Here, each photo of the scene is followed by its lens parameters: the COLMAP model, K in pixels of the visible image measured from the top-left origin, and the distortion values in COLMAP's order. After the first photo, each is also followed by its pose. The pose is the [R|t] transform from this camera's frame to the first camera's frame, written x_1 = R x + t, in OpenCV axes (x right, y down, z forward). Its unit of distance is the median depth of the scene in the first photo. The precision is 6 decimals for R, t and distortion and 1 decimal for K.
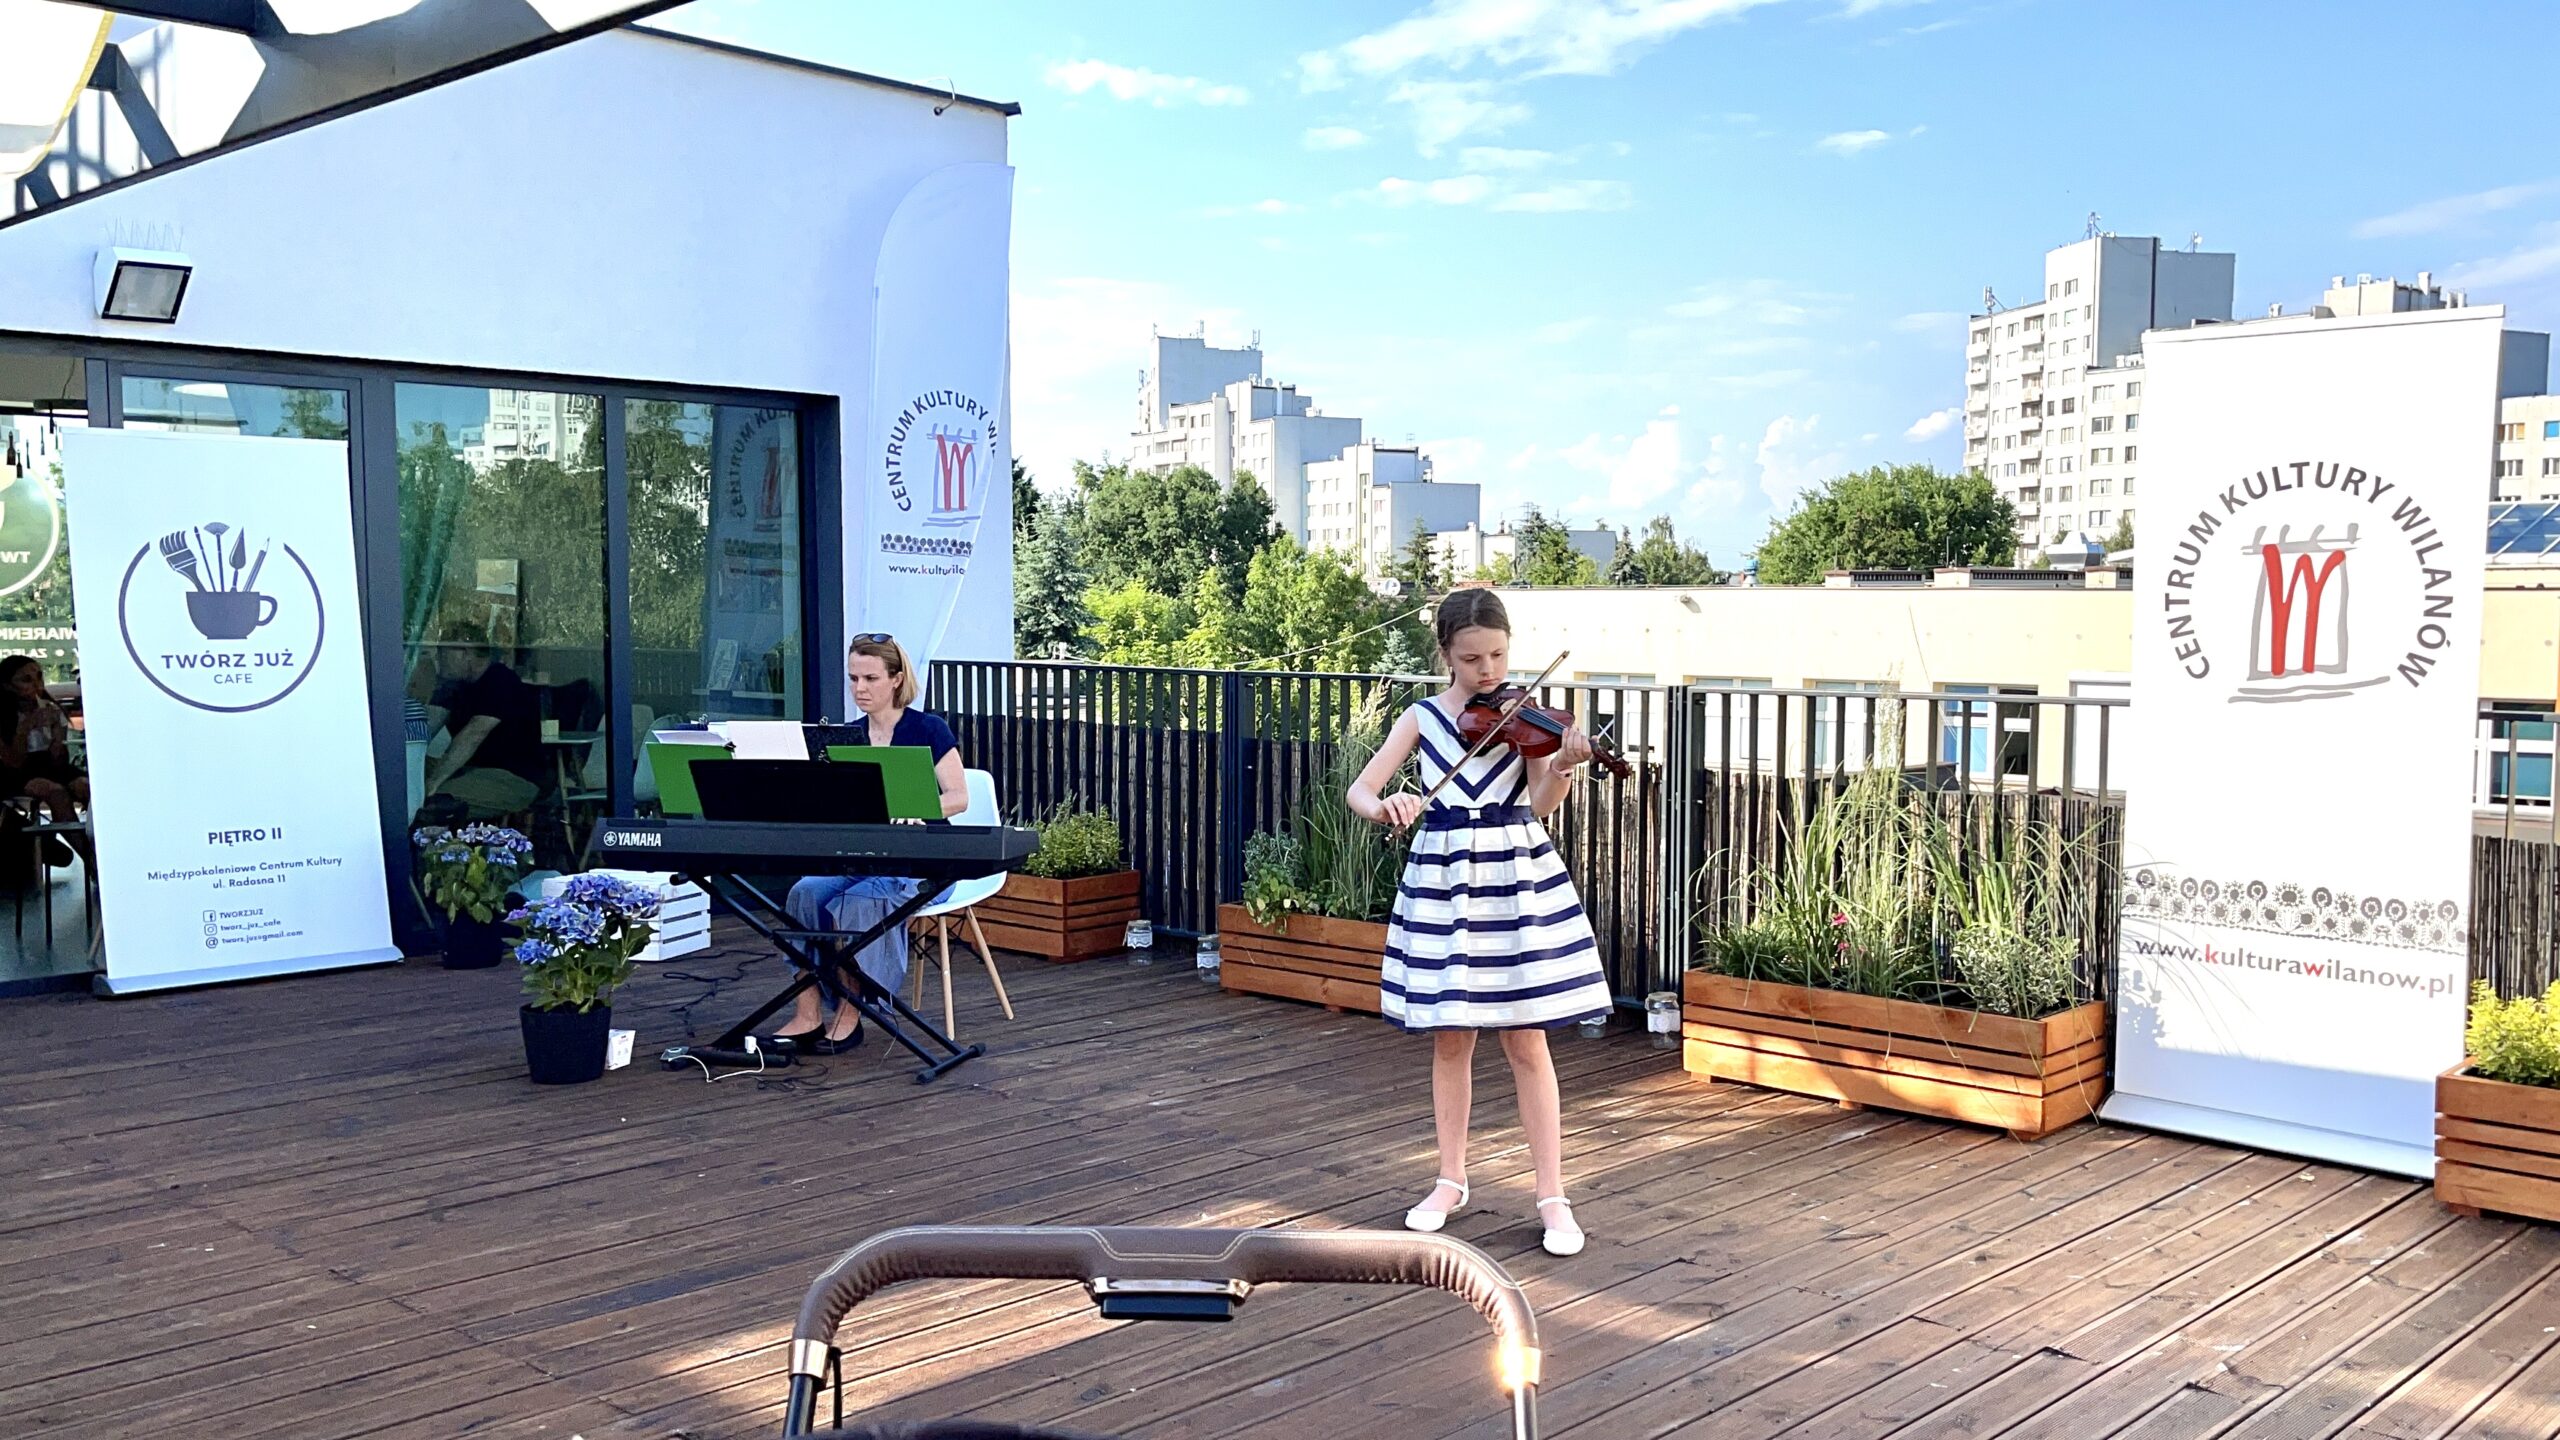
lens RADIAL K [[2228.7, 0, 1284.0], [0, 2228.7, 754.7], [0, 0, 1]] dist [0.130922, -0.302279]
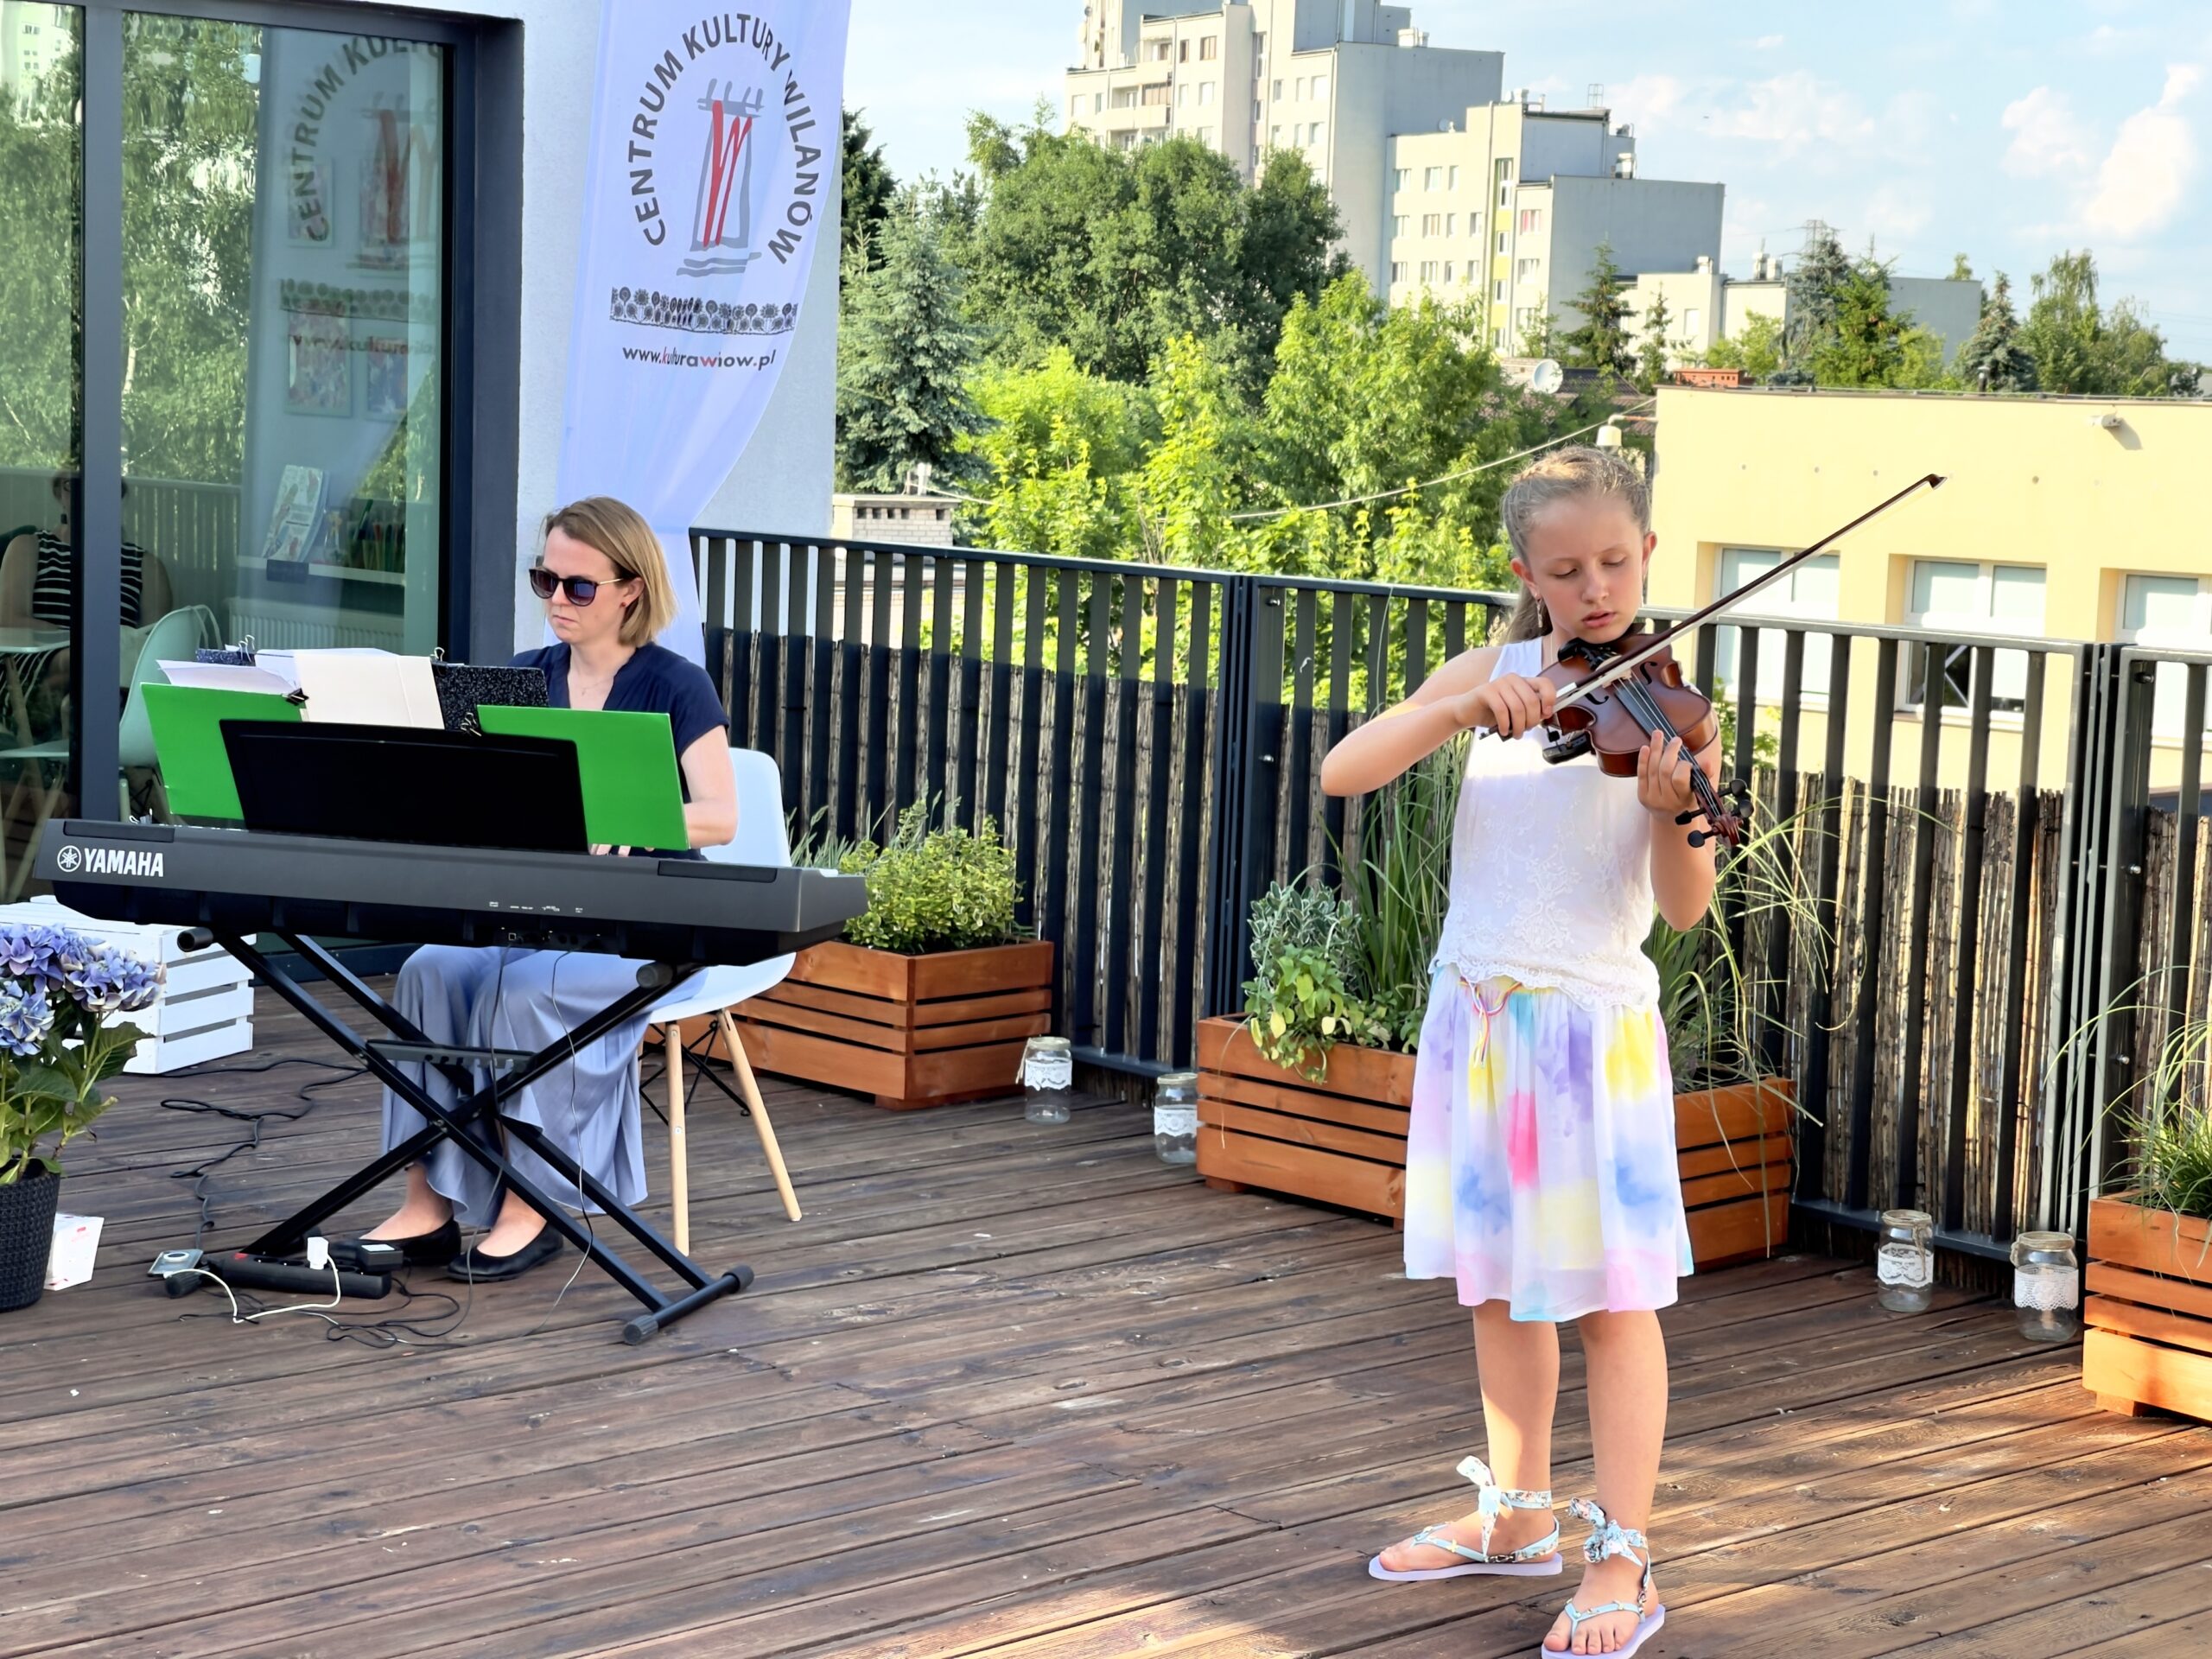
lens RADIAL K [[4168.9, 0, 1114.7], [0, 4168.9, 823.4], [0, 0, 1]] dist [0.148610, 0.567415]
pose [[0.997948, 0.040044, -0.049957, -0.001588], [-0.038288, 0.998631, 0.035628, -0.013130], [0.051316, -0.033642, 0.998116, 0.011291]]
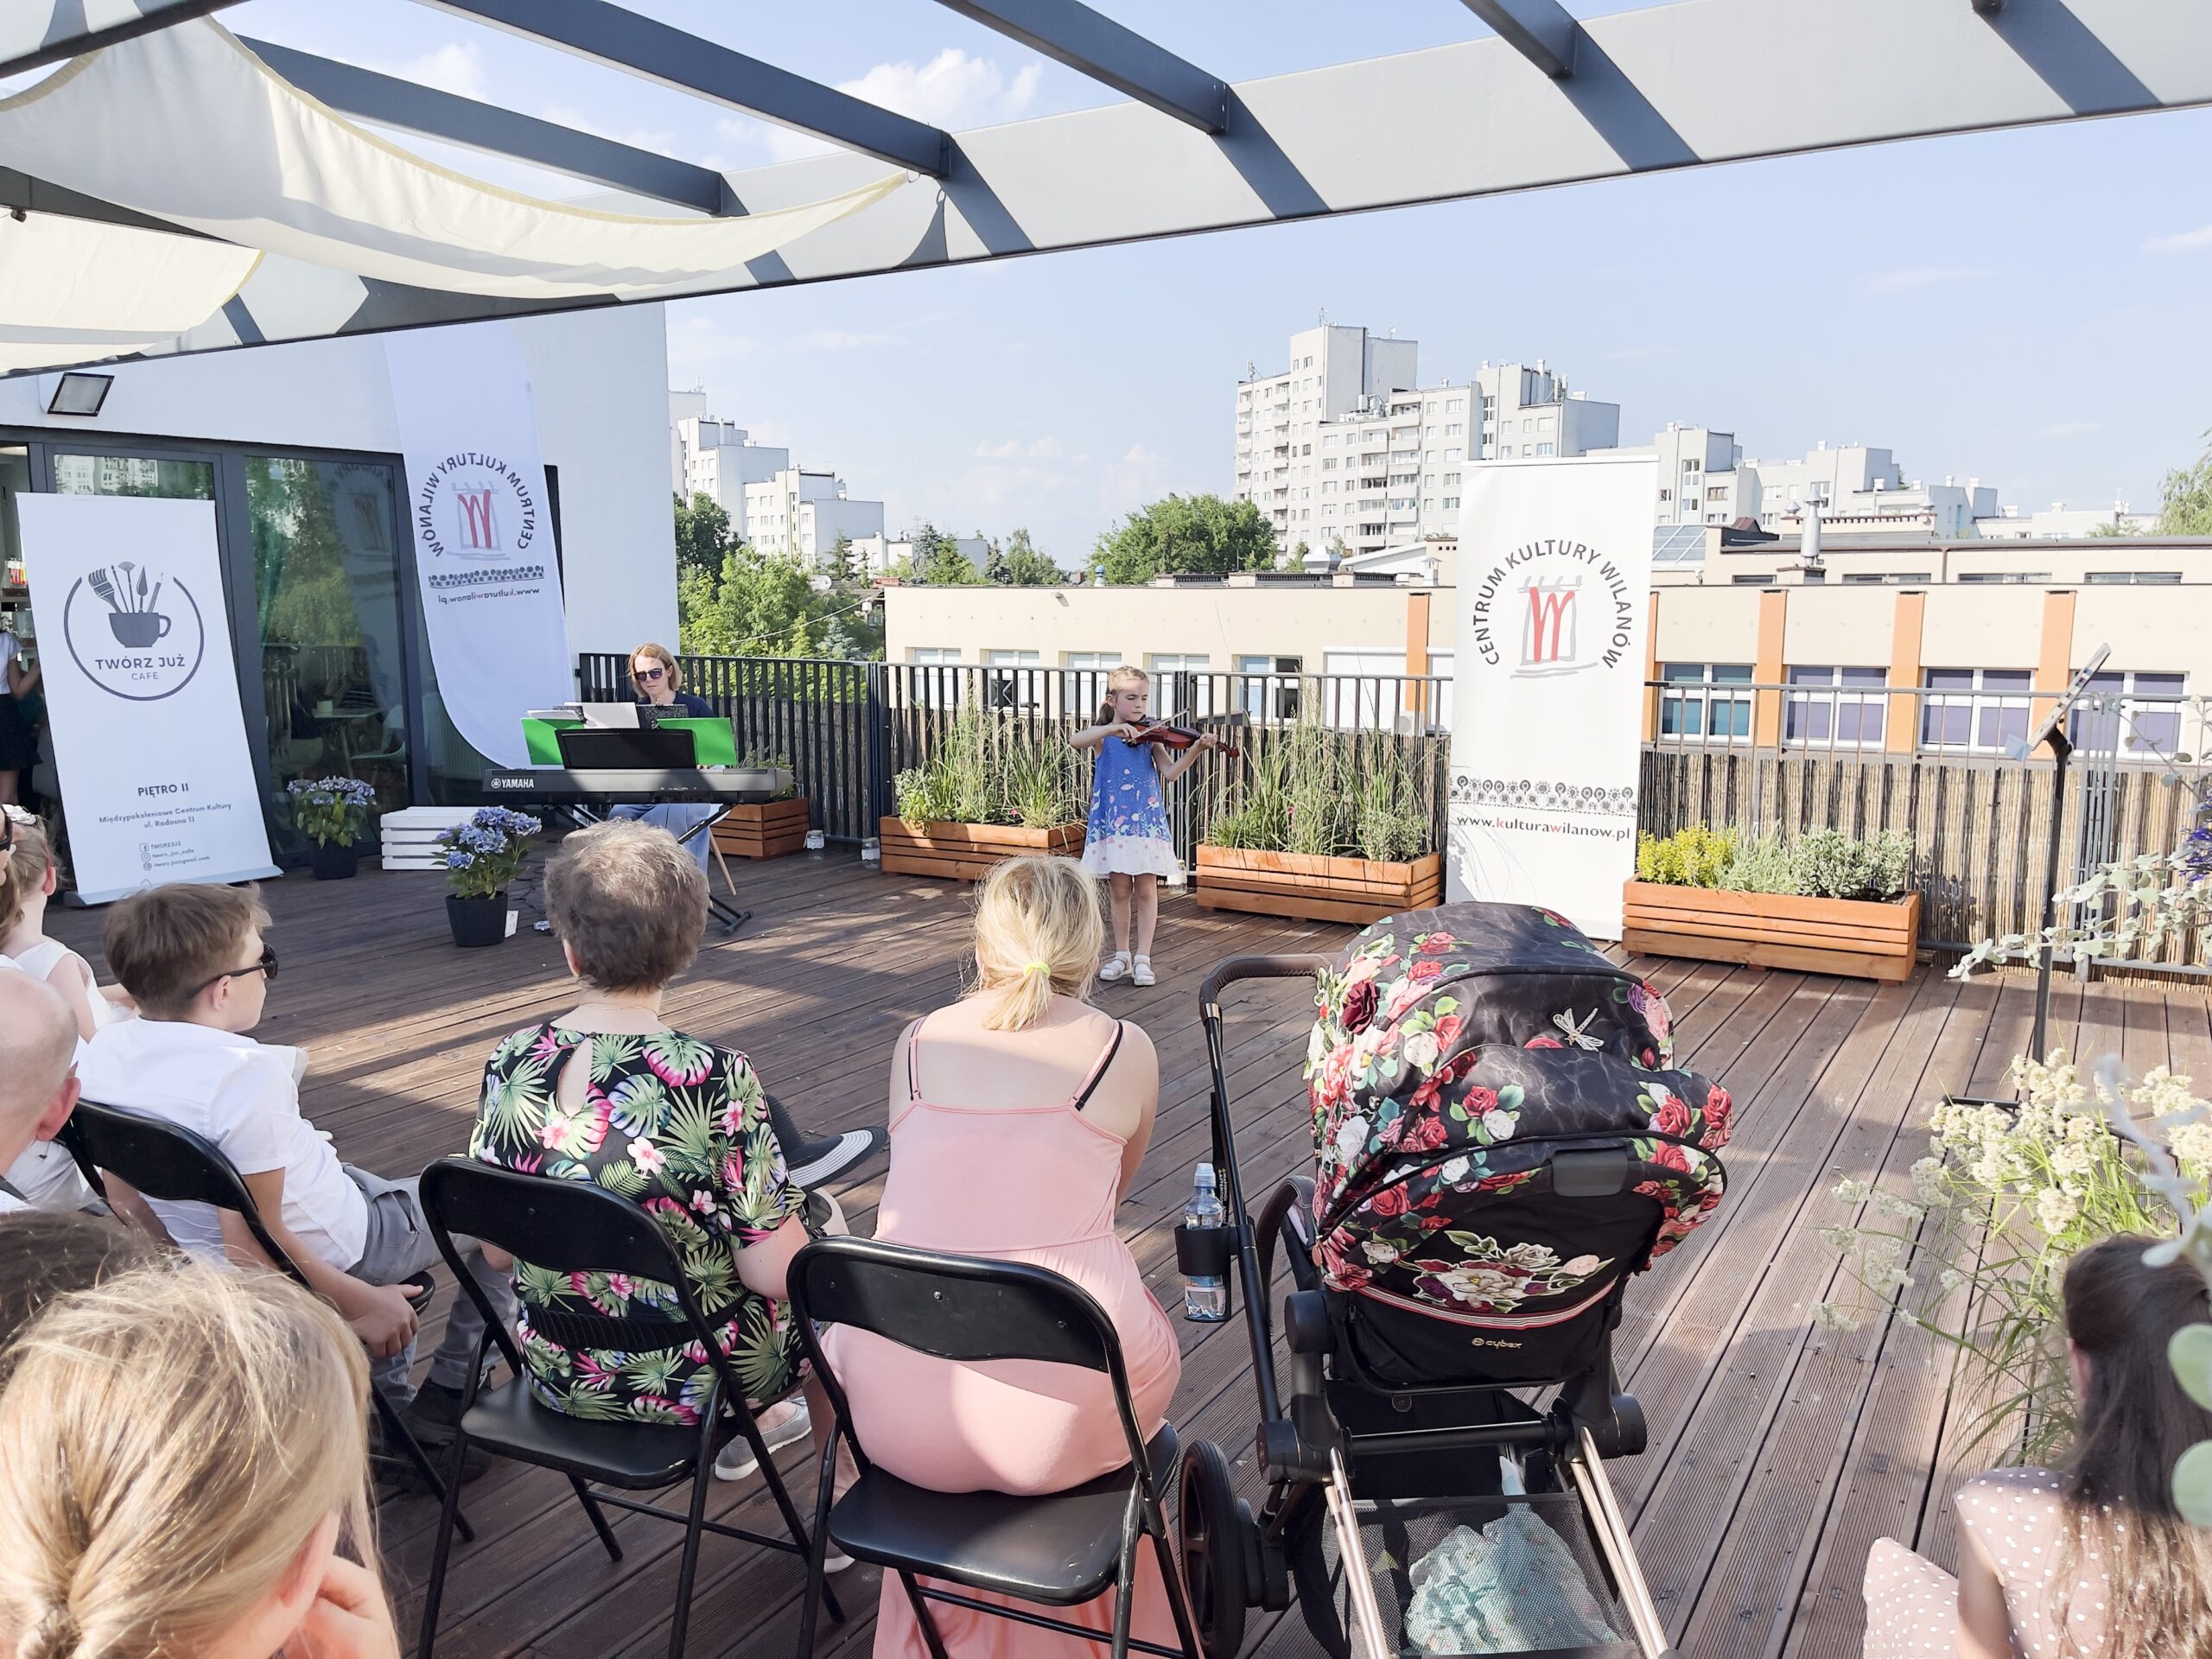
lens RADIAL K [[1690.3, 0, 1097.9], [0, 1690.3, 836.0], [0, 0, 1]] dist [0.052662, -0.002798]
pose [[0.977239, -0.034613, 0.209301, -0.120663], [0.018952, 0.996899, 0.076373, -0.005408], [-0.211295, -0.070668, 0.974864, -0.154419]]
